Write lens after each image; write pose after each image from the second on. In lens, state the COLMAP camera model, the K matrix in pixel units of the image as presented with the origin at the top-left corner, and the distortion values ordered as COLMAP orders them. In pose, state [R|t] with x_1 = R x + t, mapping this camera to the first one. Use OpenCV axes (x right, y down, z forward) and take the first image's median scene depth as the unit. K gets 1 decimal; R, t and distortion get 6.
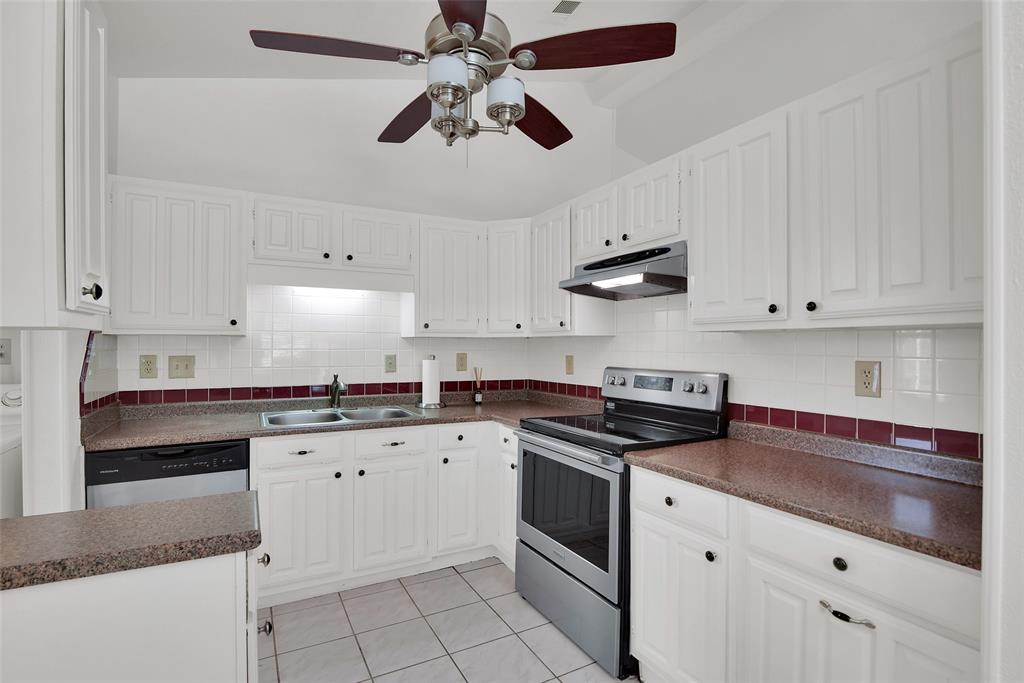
lens RADIAL K [[483.8, 0, 496.4], [0, 483.8, 343.5], [0, 0, 1]] dist [-0.020814, -0.000586]
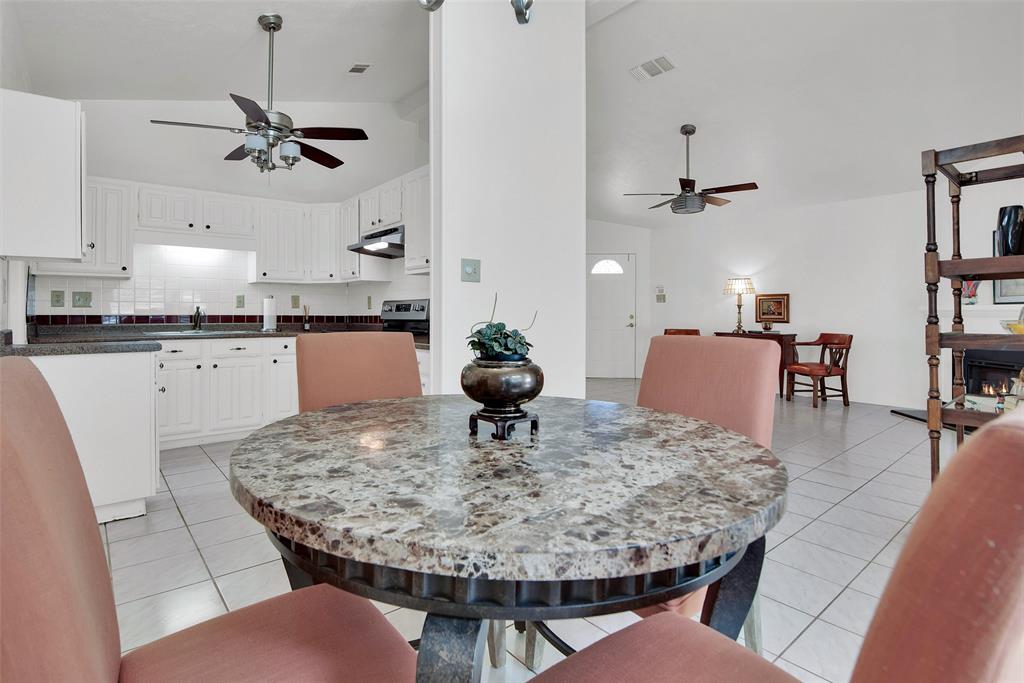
lens RADIAL K [[508.8, 0, 489.8], [0, 508.8, 307.9], [0, 0, 1]] dist [-0.025518, -0.000204]
pose [[0.980938, -0.000997, 0.194318, 0.260570], [0.002407, 0.999972, -0.007020, 0.089201], [-0.194306, 0.007354, 0.980913, -0.732961]]
